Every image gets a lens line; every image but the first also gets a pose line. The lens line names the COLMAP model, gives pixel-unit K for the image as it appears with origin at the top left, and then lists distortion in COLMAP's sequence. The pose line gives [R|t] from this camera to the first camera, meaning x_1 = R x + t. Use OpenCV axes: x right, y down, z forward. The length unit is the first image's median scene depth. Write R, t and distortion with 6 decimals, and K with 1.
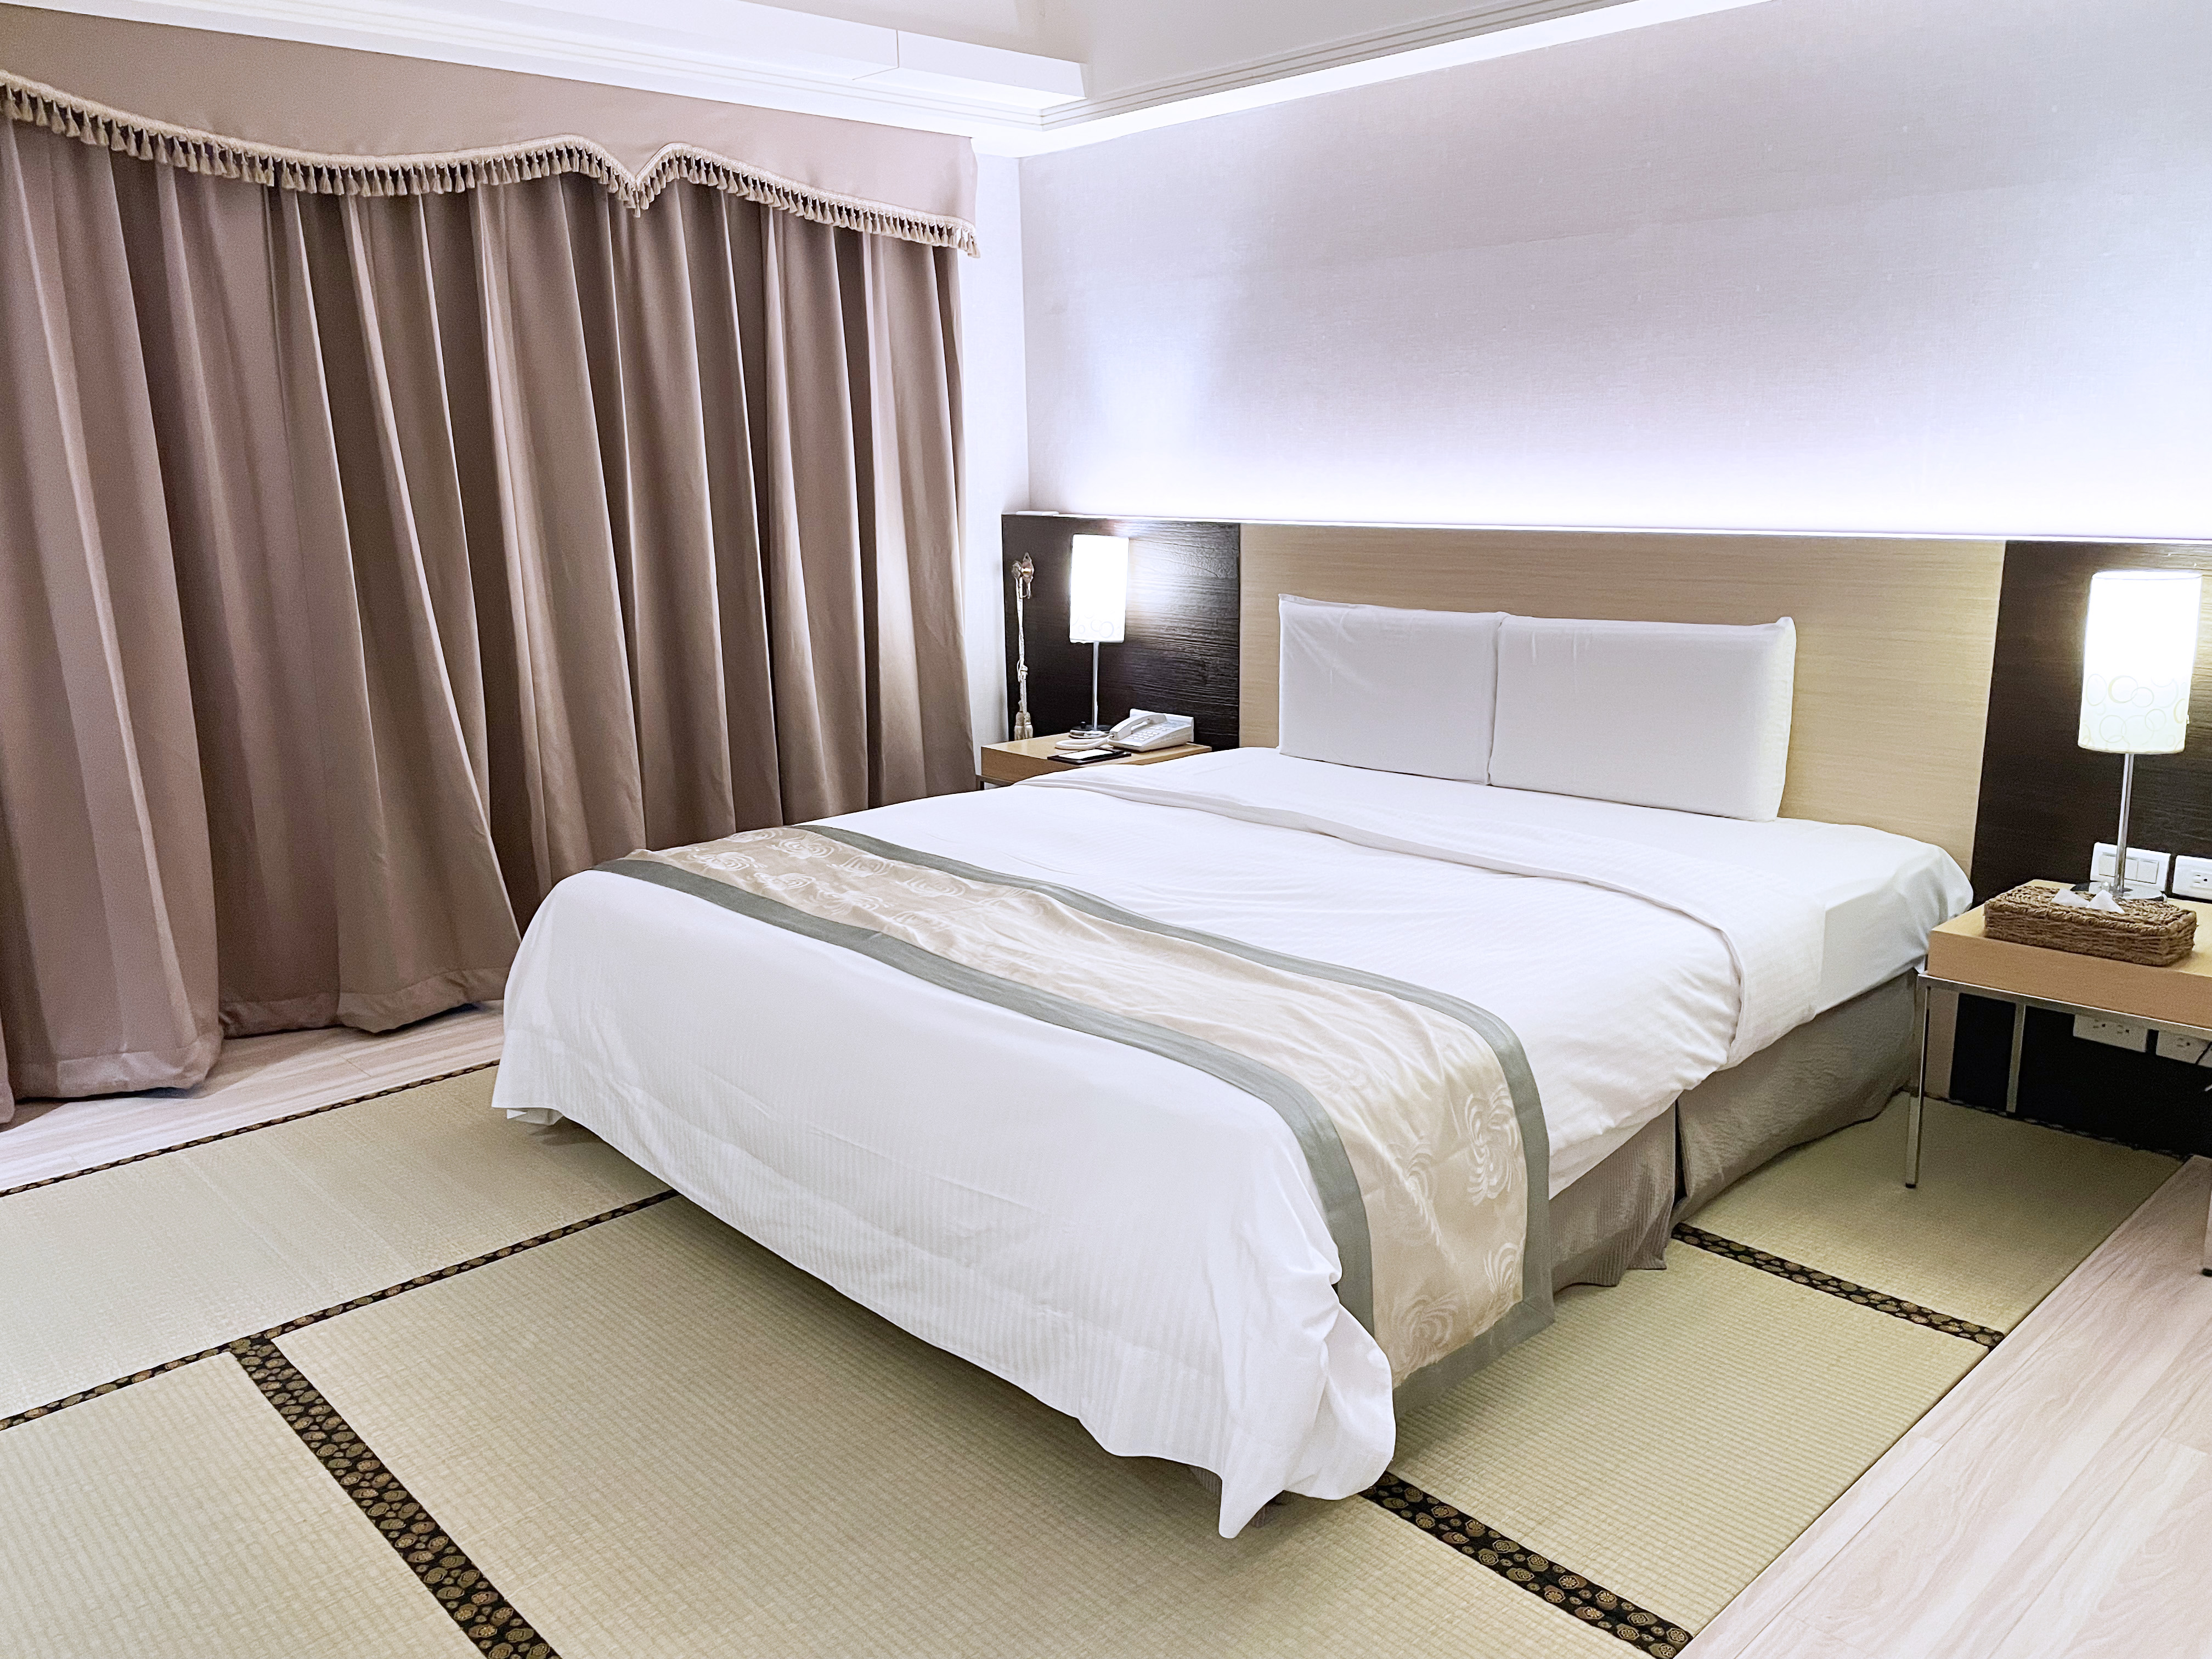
lens RADIAL K [[1671.4, 0, 1095.9], [0, 1671.4, 826.0], [0, 0, 1]] dist [0.082584, -0.105489]
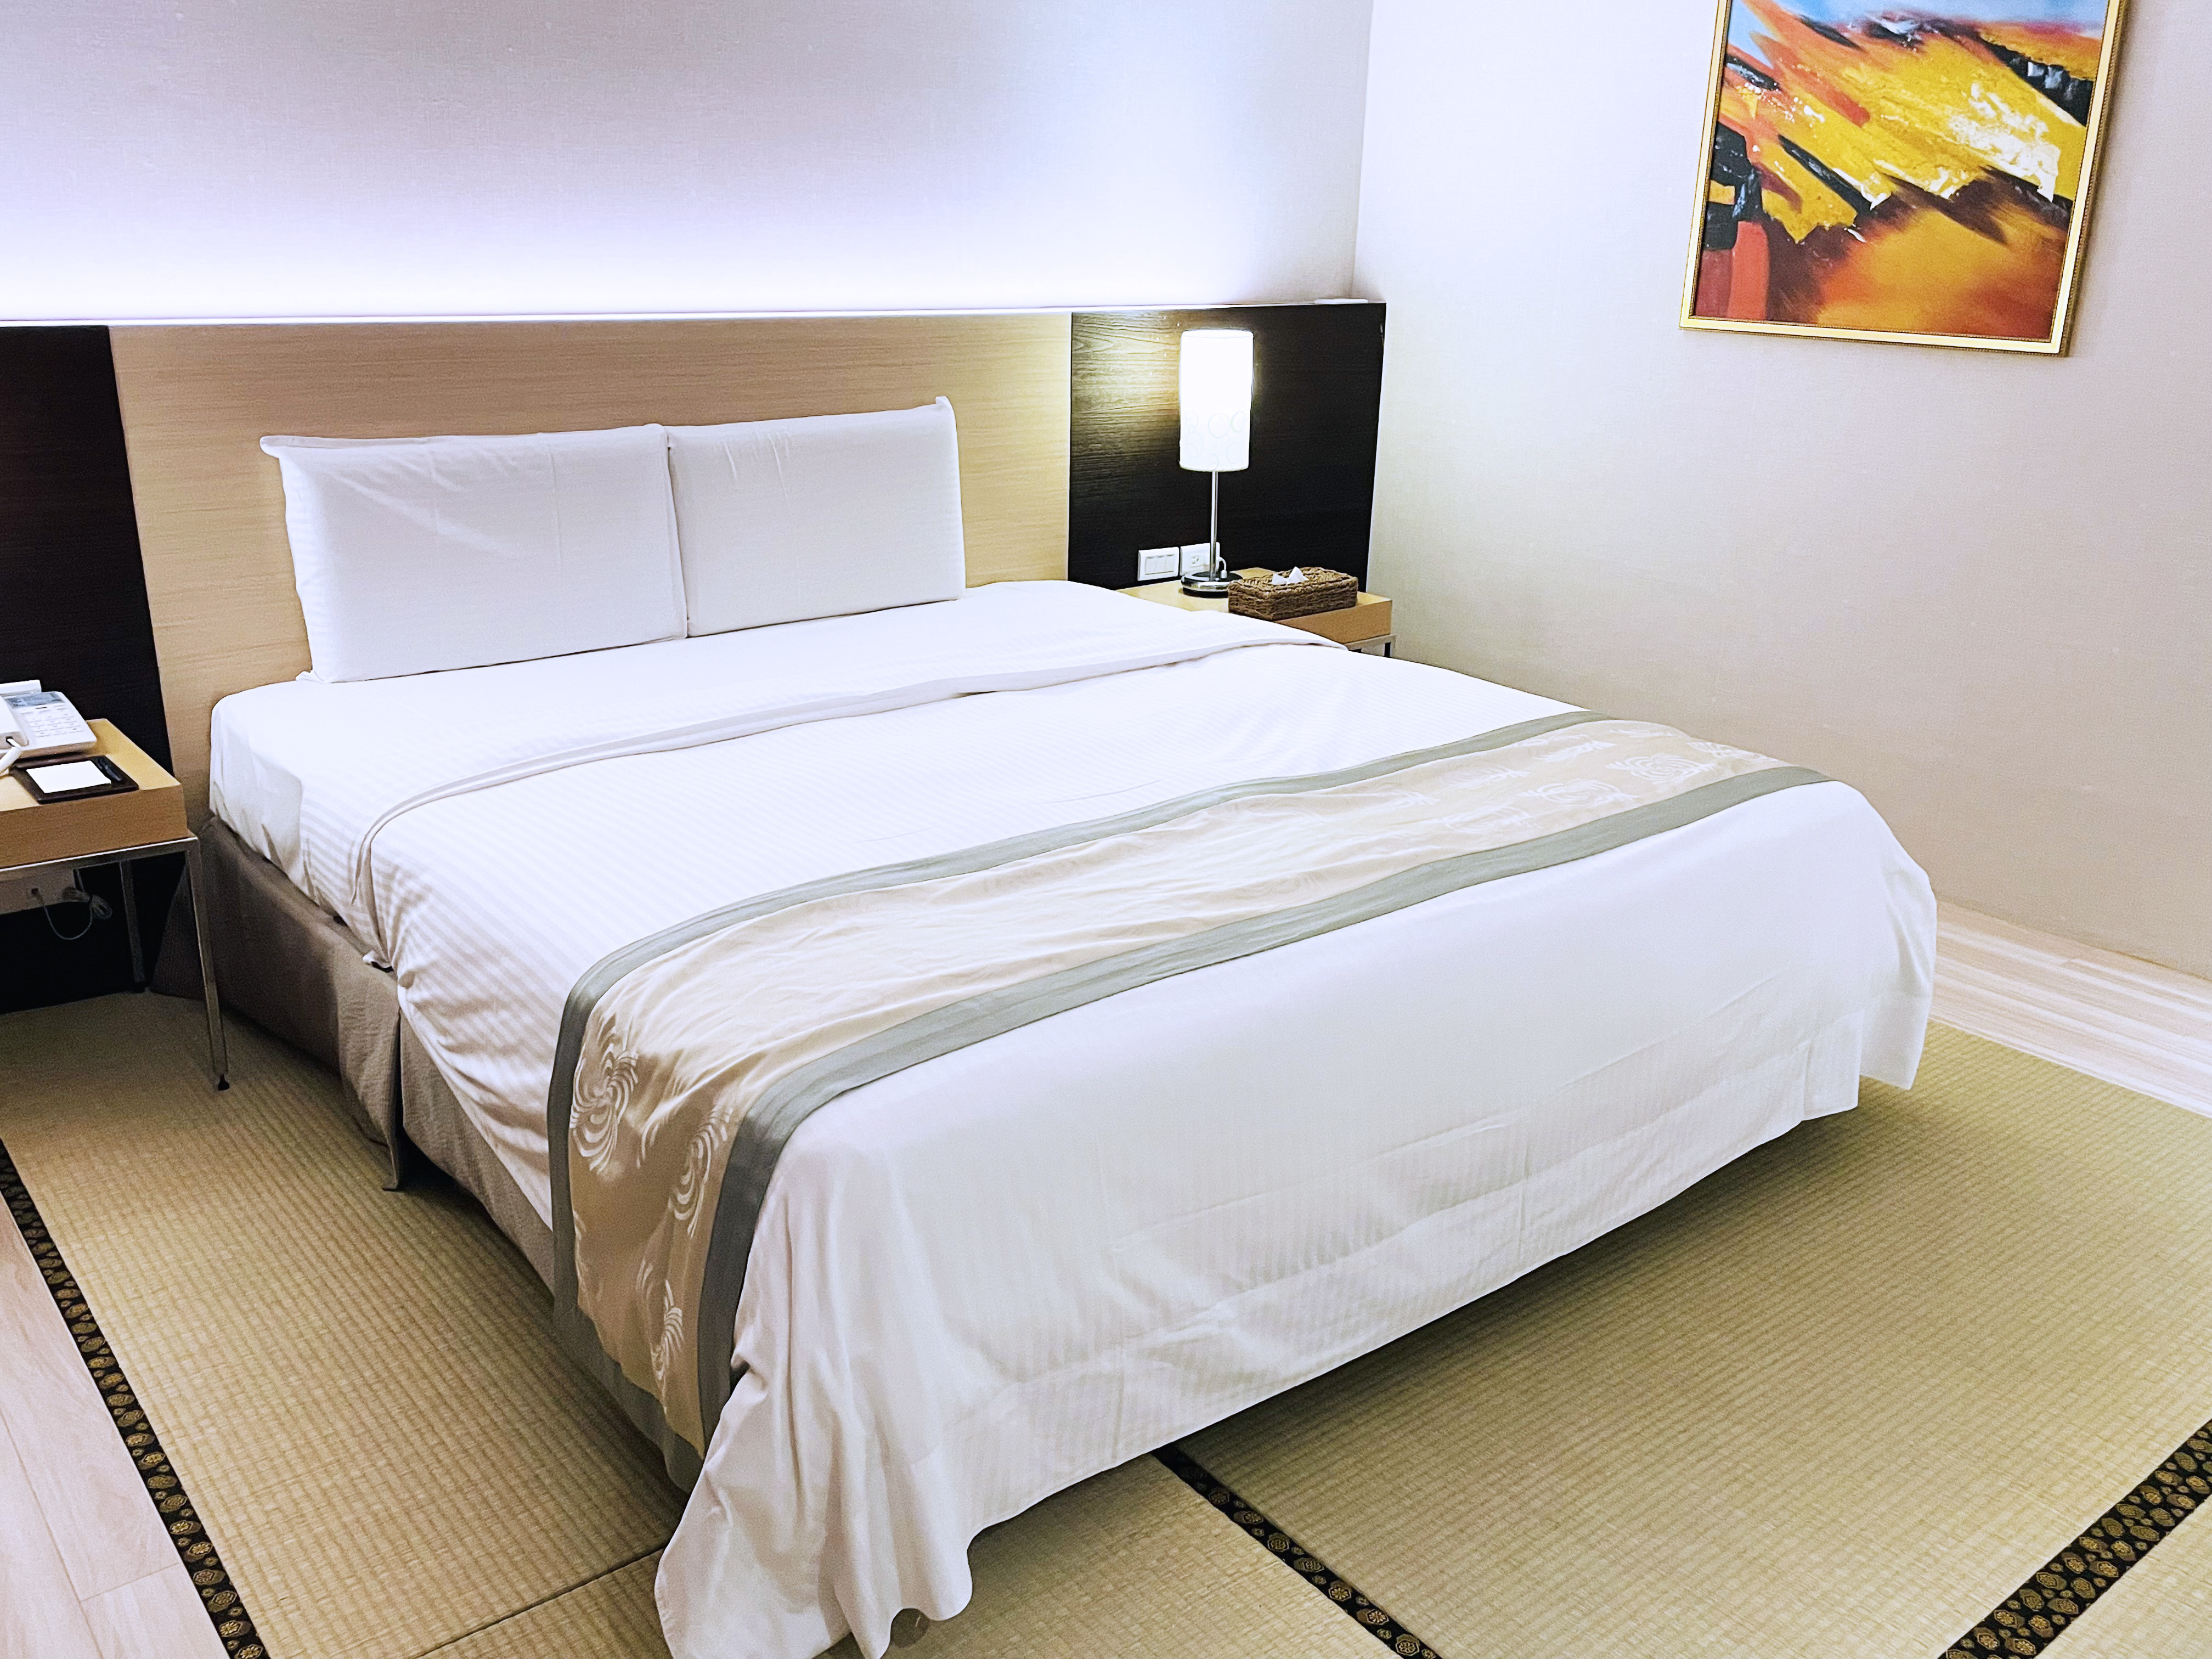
lens RADIAL K [[1890.2, 0, 1139.4], [0, 1890.2, 830.2], [0, 0, 1]] dist [0.035971, -0.000976]
pose [[0.056693, -0.295577, 0.953635, -0.785948], [0.191975, 0.940575, 0.280116, -0.181105], [-0.979761, 0.167194, 0.110068, 0.830138]]
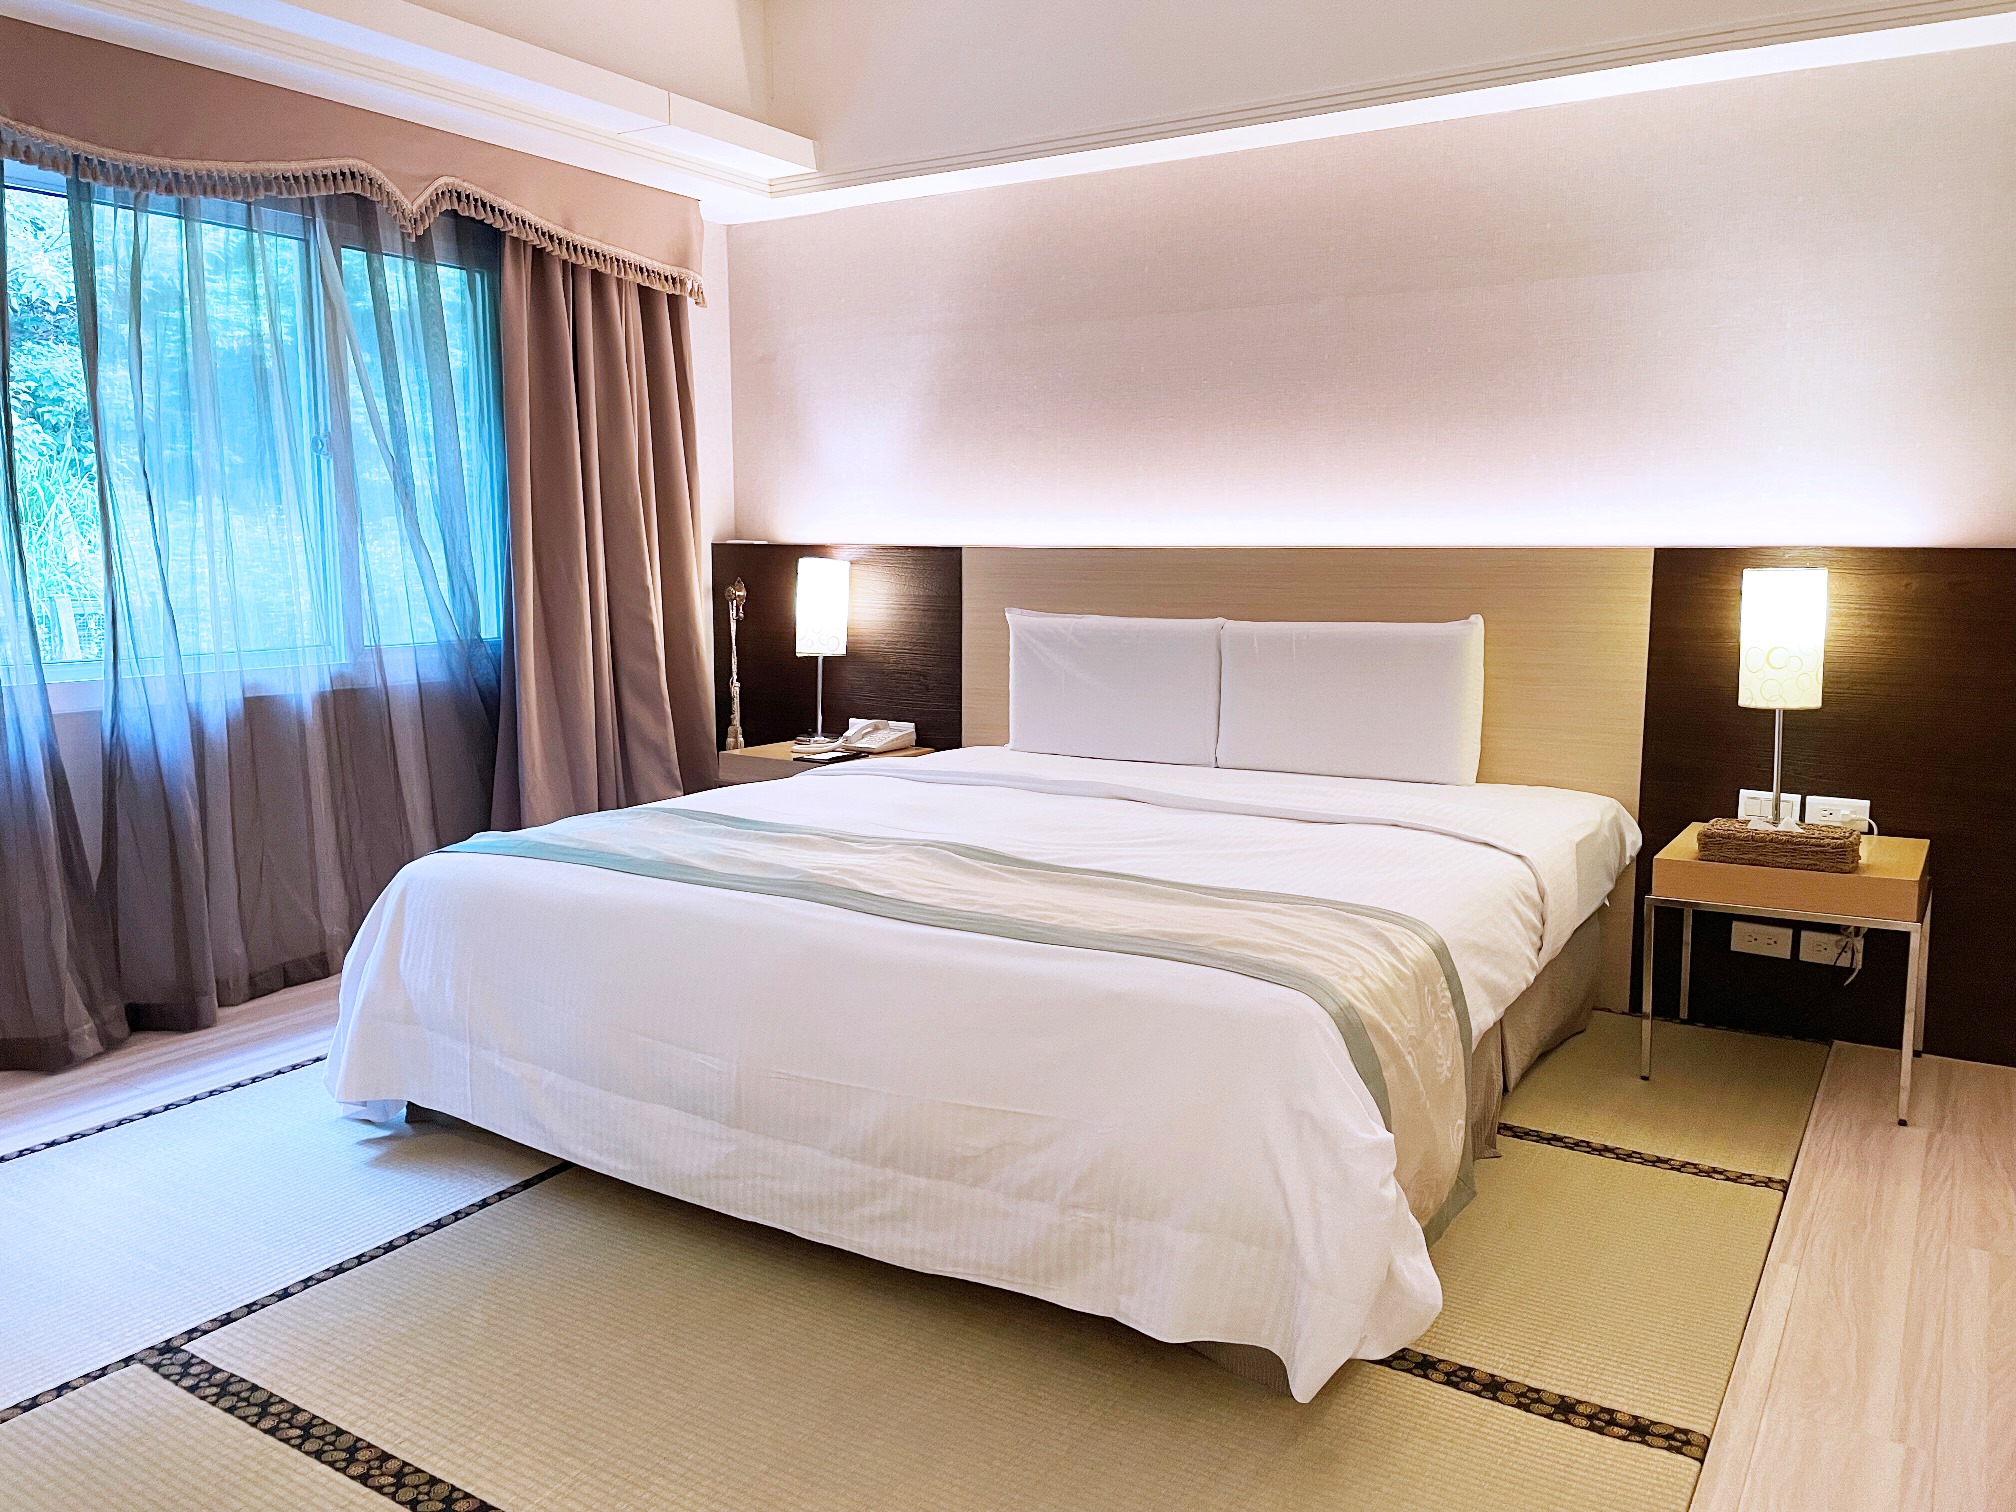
lens RADIAL K [[1527.6, 0, 972.6], [0, 1527.6, 719.1], [0, 0, 1]] dist [0.081754, -0.105838]
pose [[0.970134, -0.009471, 0.242383, -0.212226], [0.034958, 0.994265, -0.101069, 0.050266], [-0.240036, 0.106524, 0.964902, 0.038732]]
